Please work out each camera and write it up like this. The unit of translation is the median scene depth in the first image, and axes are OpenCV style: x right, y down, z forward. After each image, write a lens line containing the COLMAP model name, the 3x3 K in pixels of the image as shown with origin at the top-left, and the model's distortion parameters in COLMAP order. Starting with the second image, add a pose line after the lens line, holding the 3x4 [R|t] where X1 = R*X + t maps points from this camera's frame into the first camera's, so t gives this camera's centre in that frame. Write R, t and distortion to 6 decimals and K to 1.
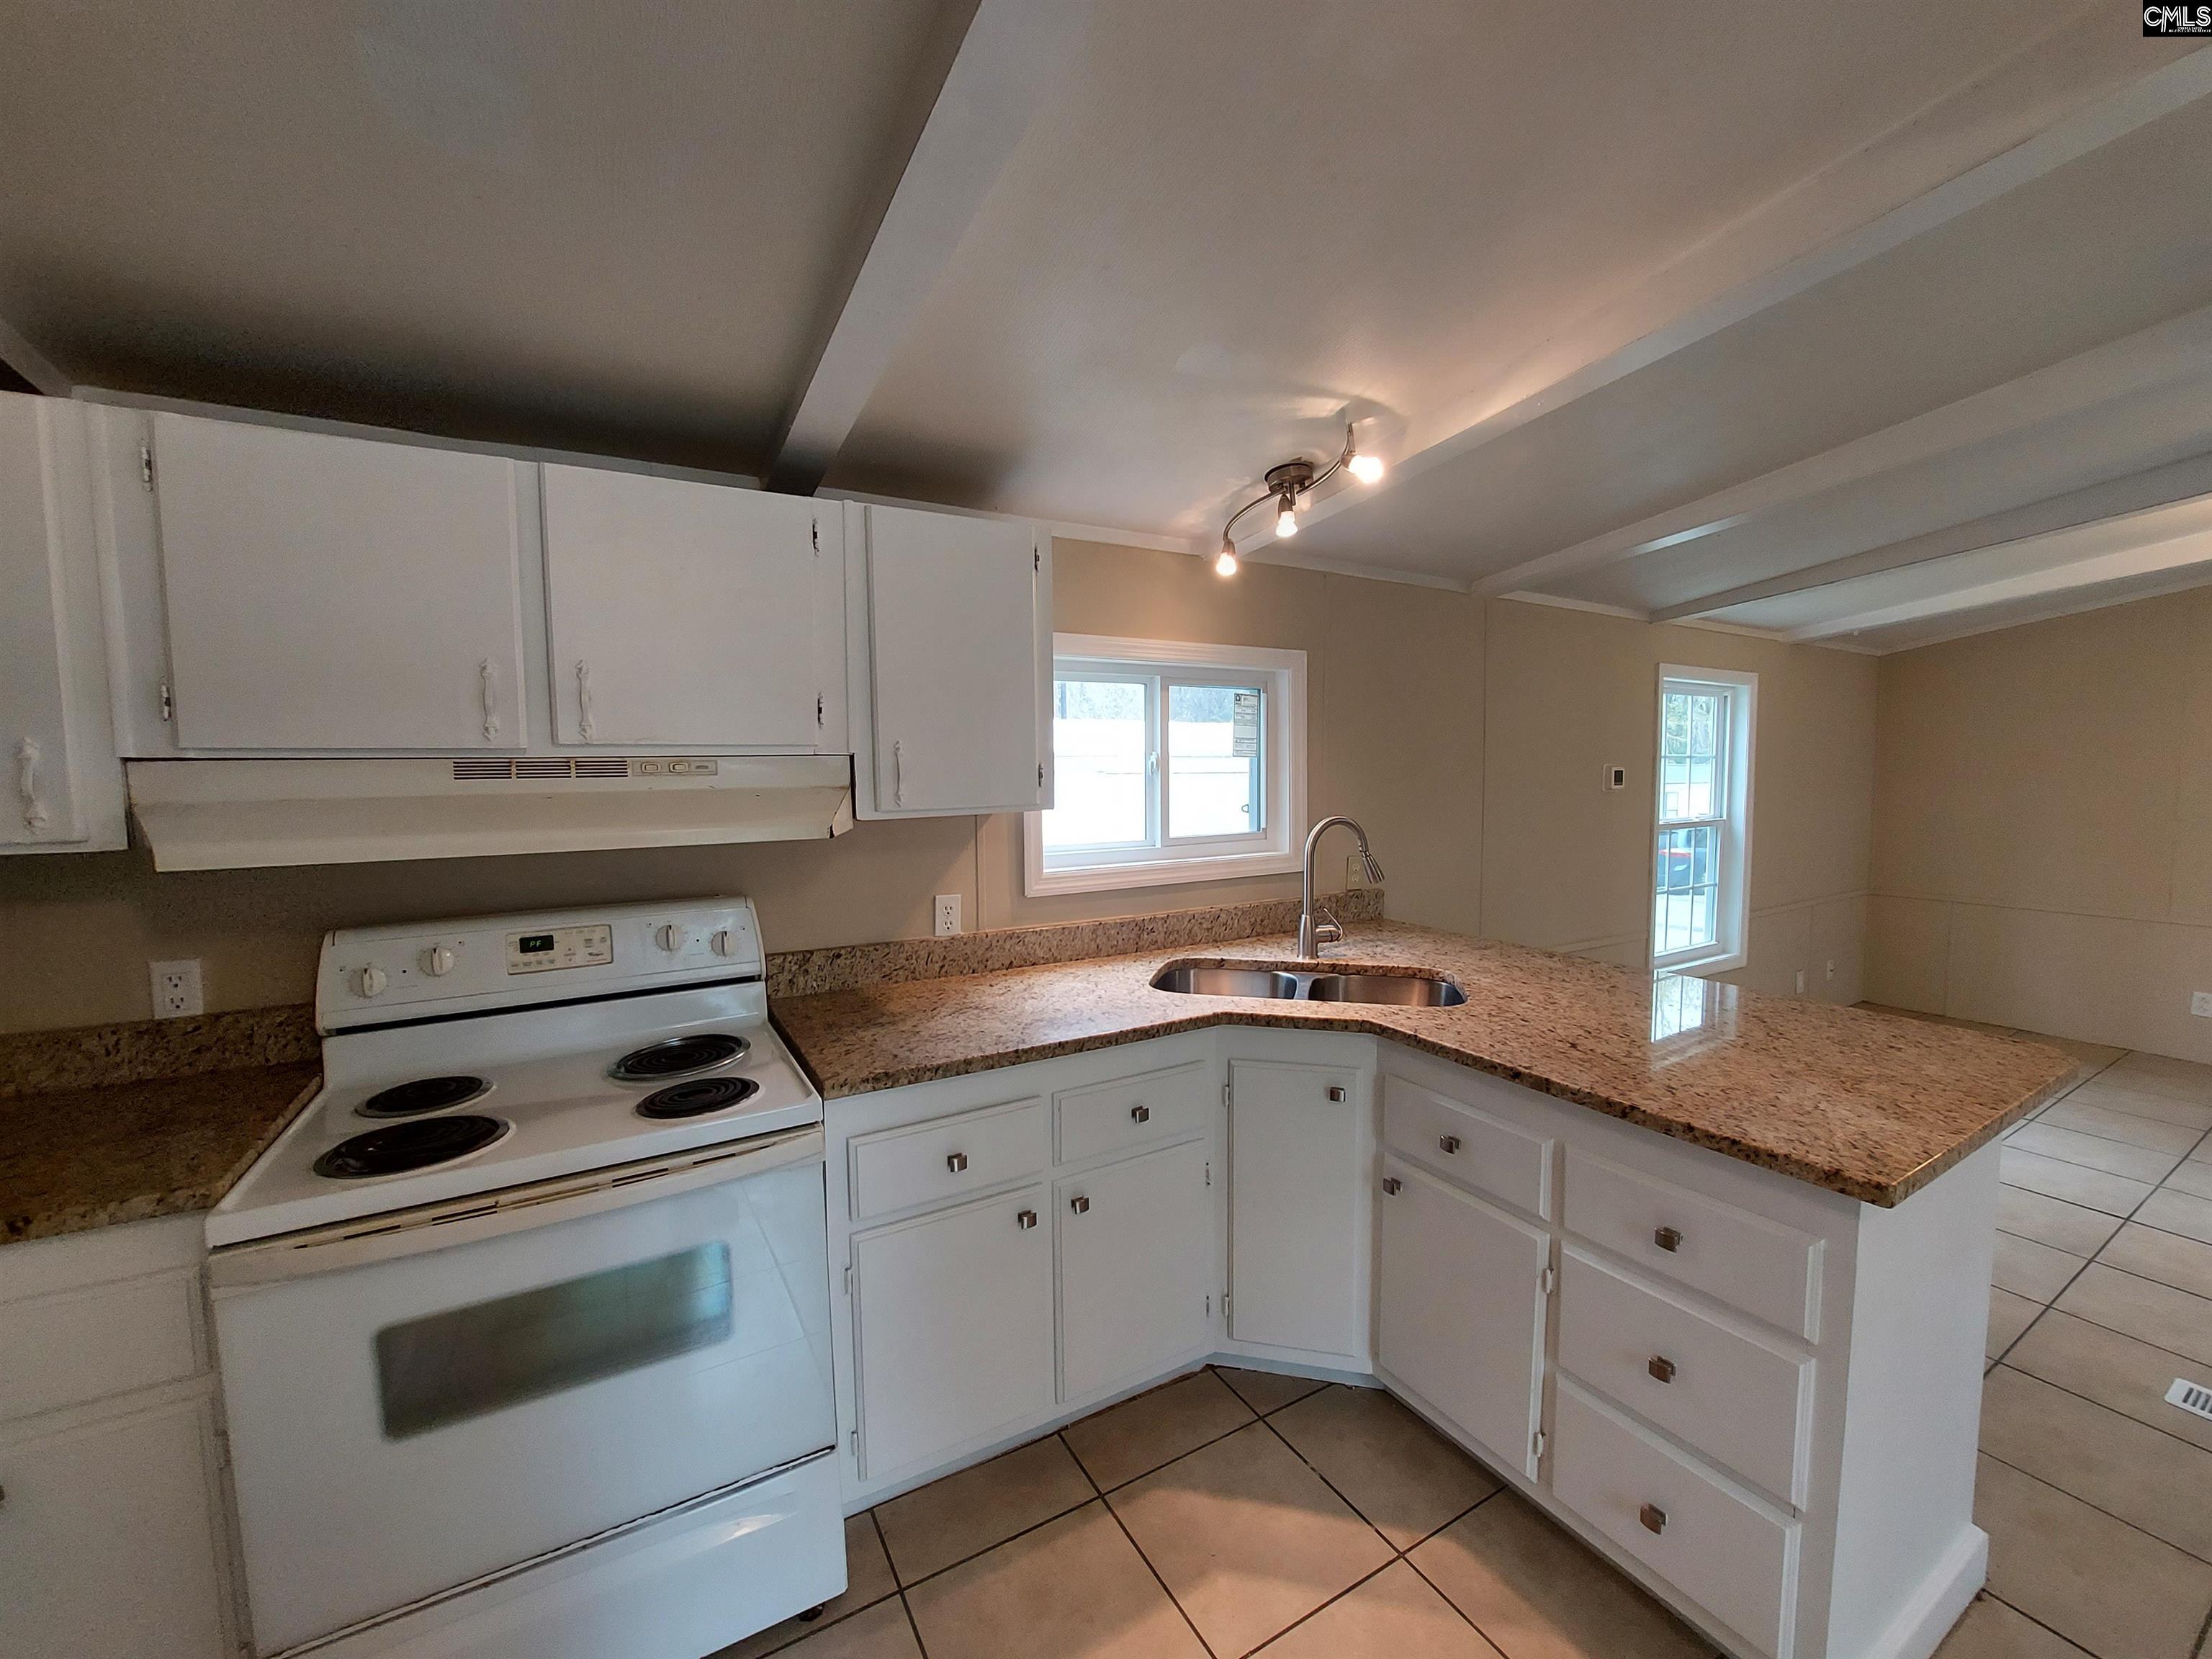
lens RADIAL K [[878.4, 0, 1120.0], [0, 878.4, 831.0], [0, 0, 1]] dist [-0.018744, -0.000199]
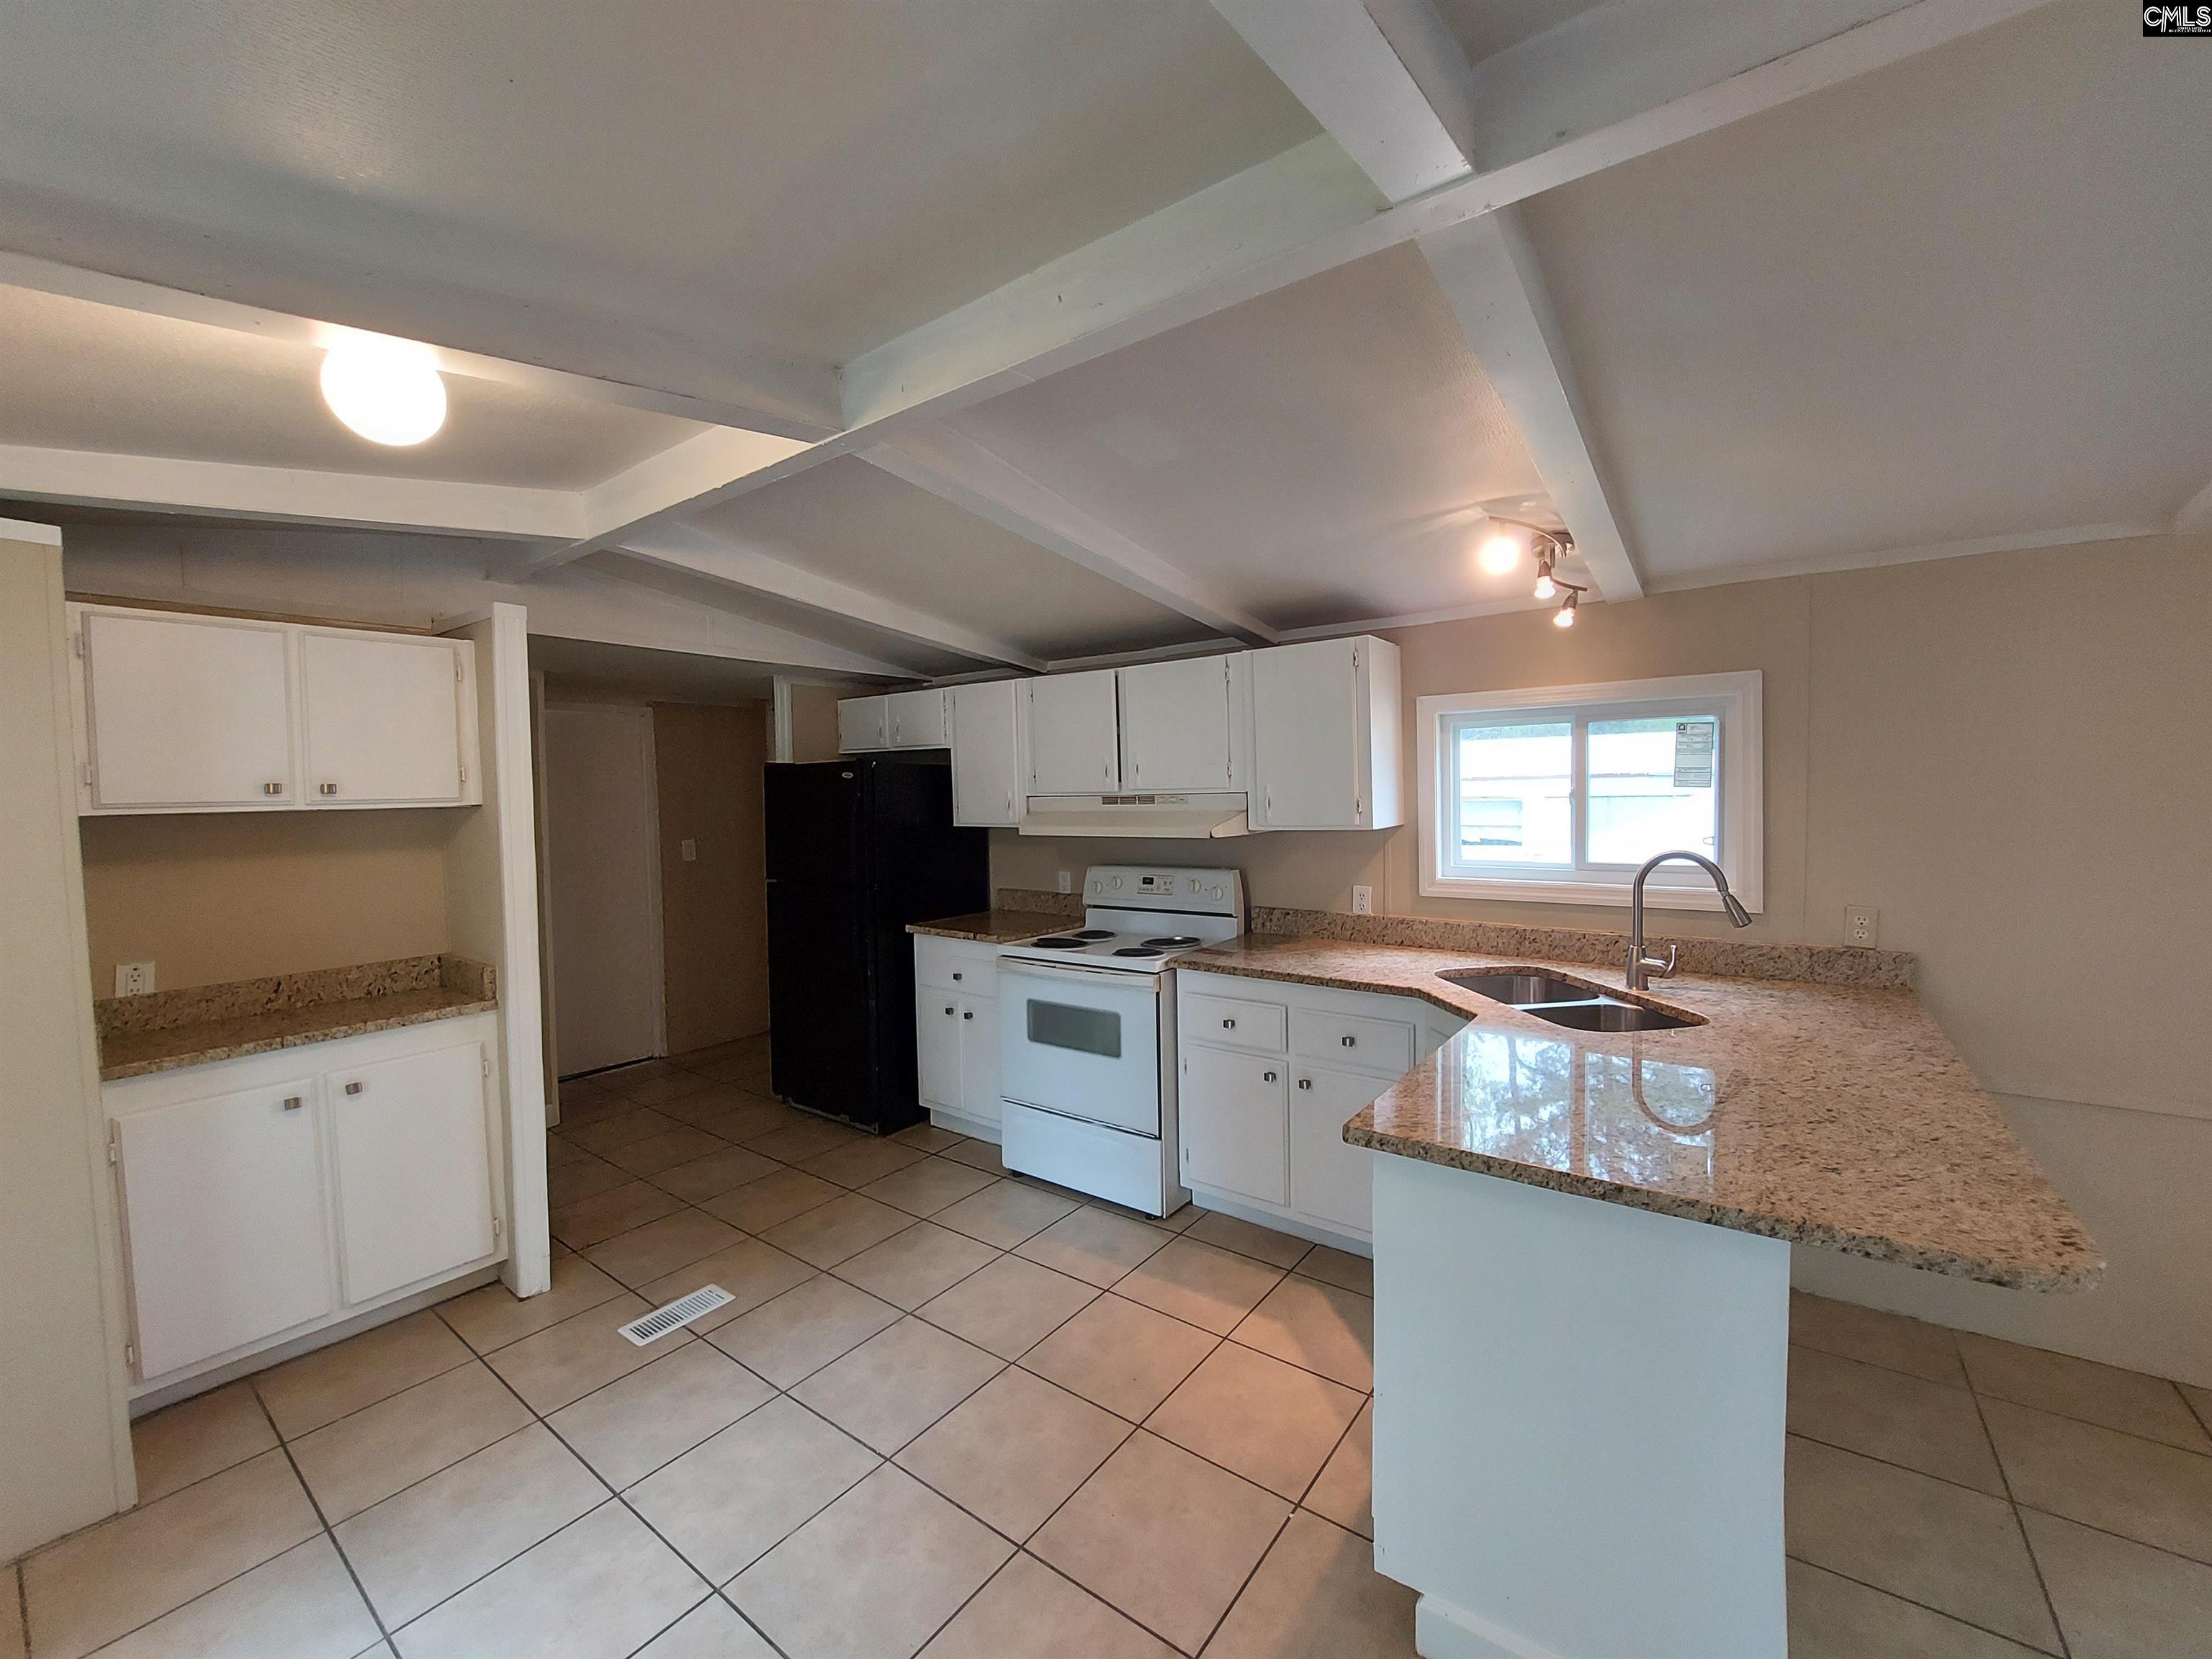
lens RADIAL K [[878.4, 0, 1118.0], [0, 878.4, 830.4], [0, 0, 1]] dist [-0.018744, -0.000199]
pose [[0.394561, 0.042485, -0.917887, 1.063487], [-0.055743, 0.998197, 0.022240, -0.031550], [0.917177, 0.042391, 0.396218, 0.057604]]
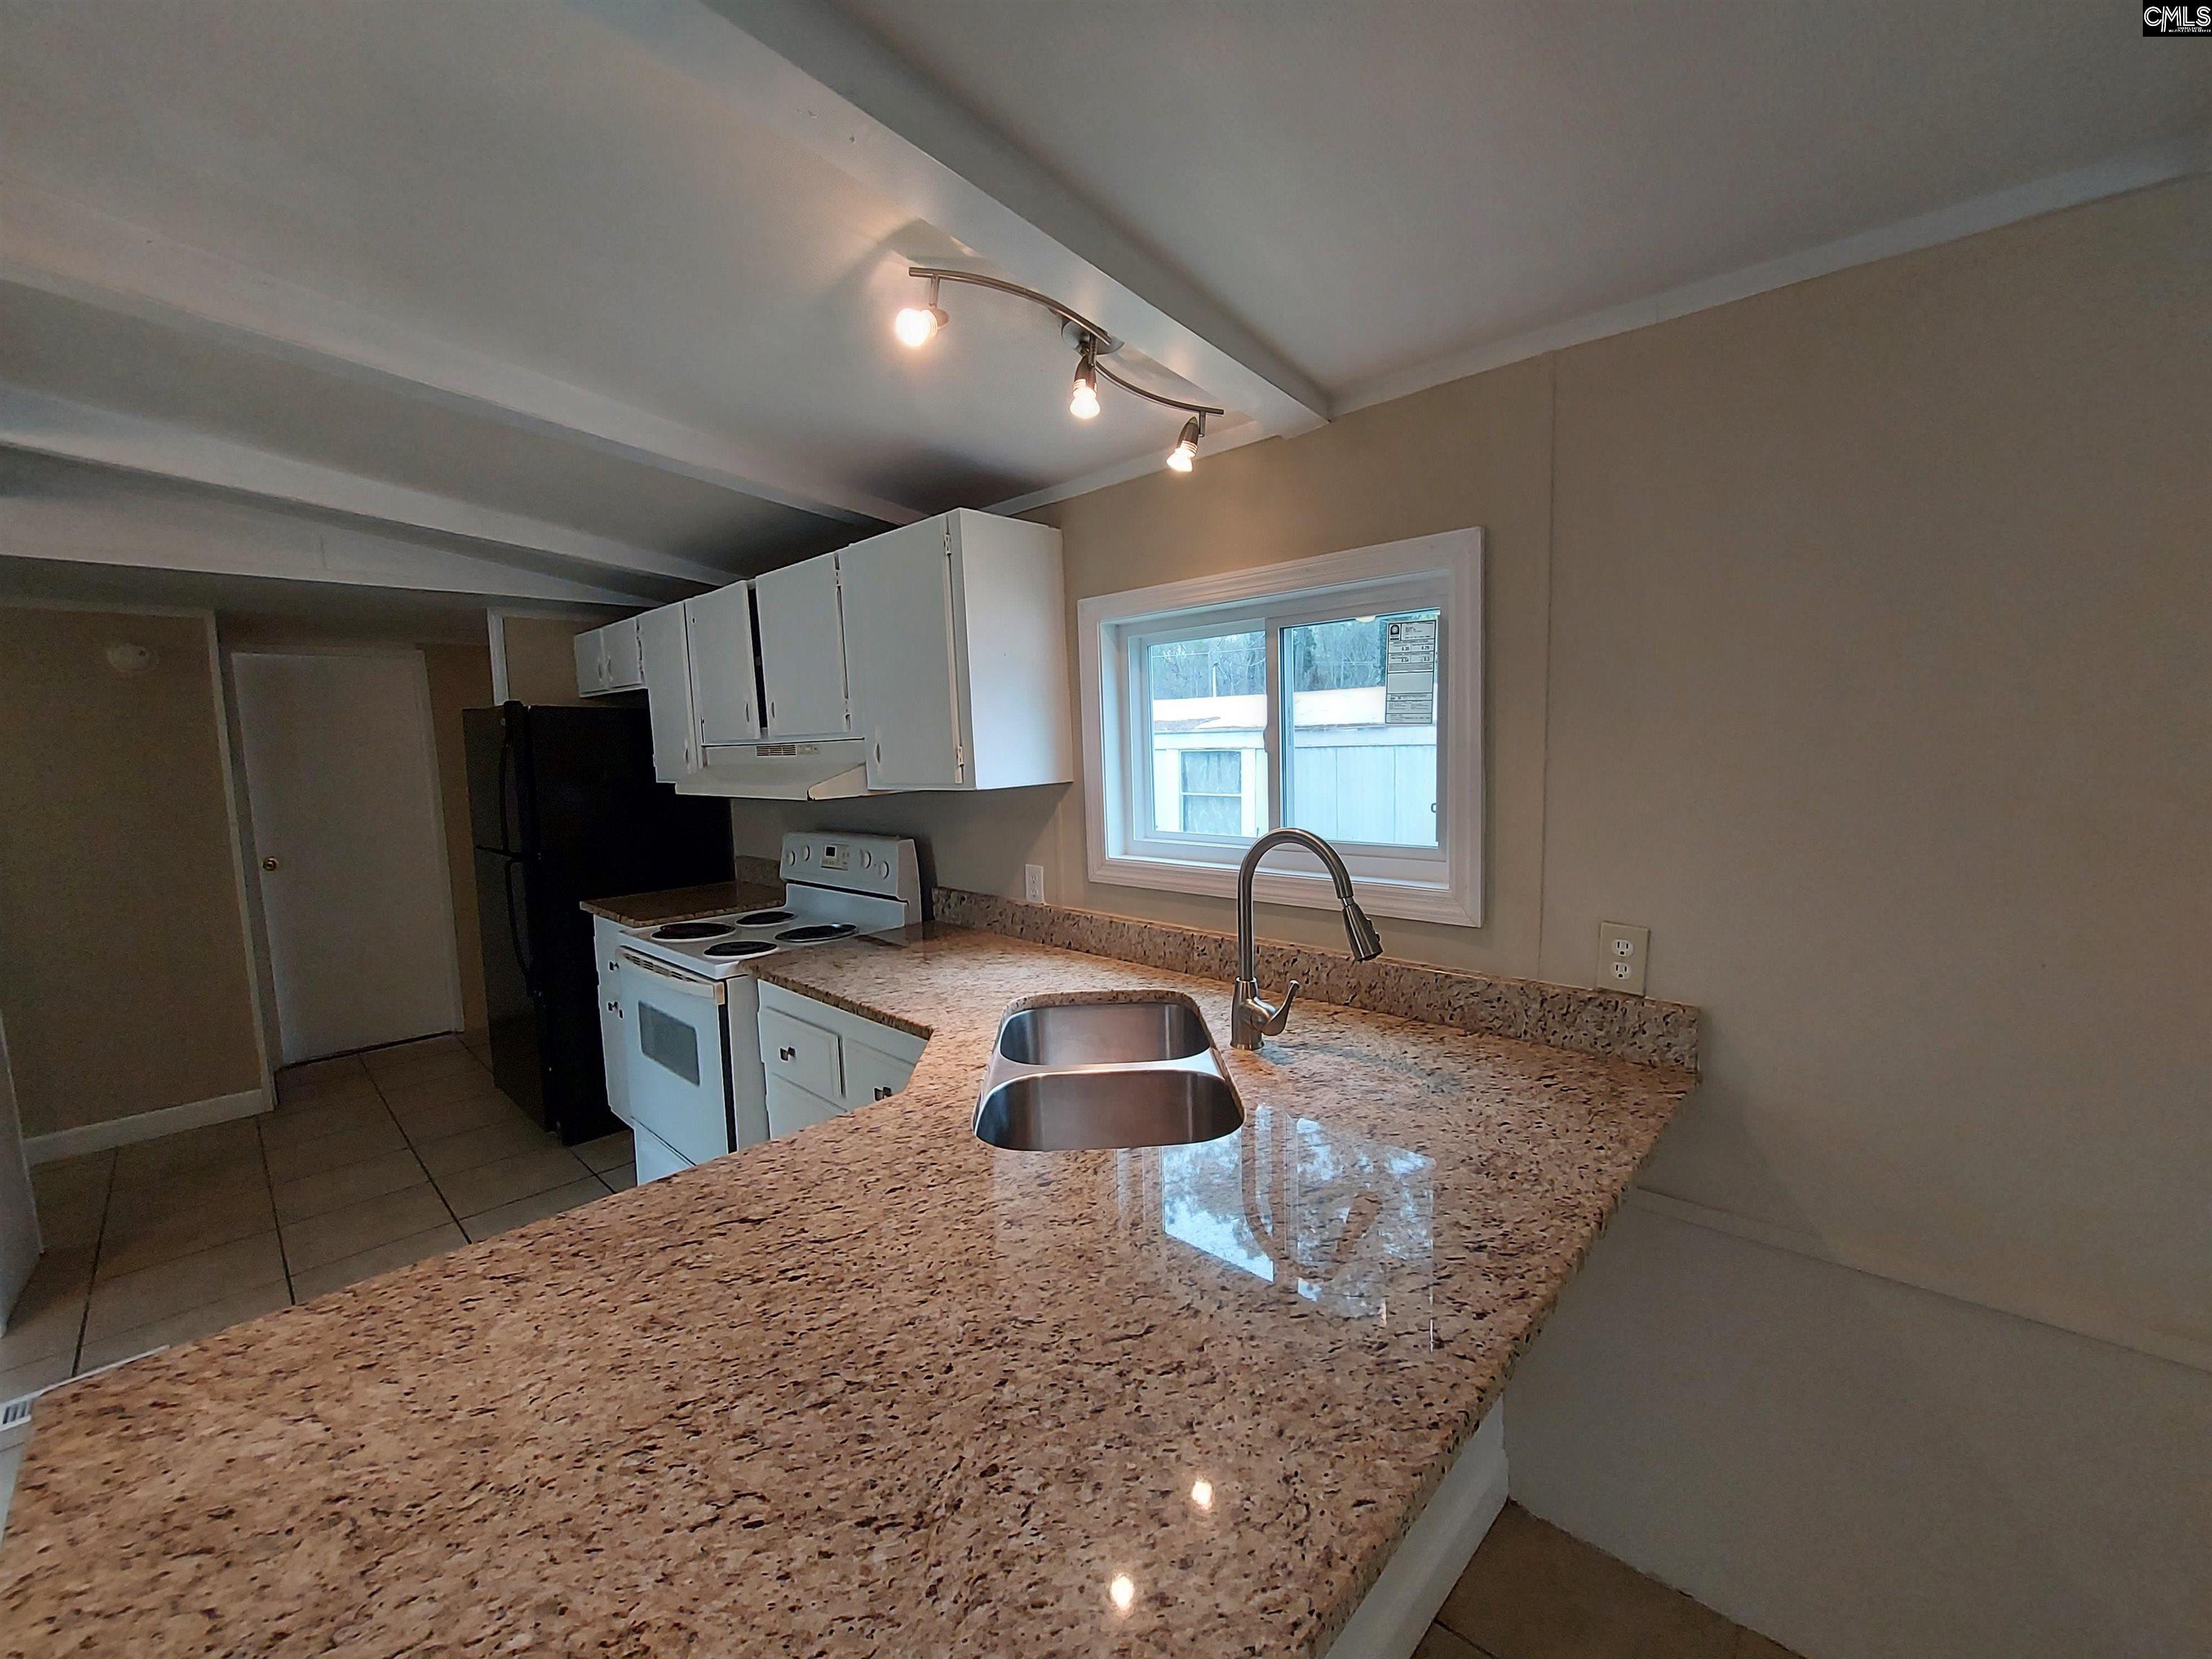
lens RADIAL K [[878.4, 0, 1119.6], [0, 878.4, 829.5], [0, 0, 1]] dist [-0.018744, -0.000199]
pose [[0.288760, 0.095457, -0.952631, 0.928418], [-0.050719, 0.995145, 0.084343, -0.071694], [0.956057, 0.023961, 0.292199, 0.861850]]
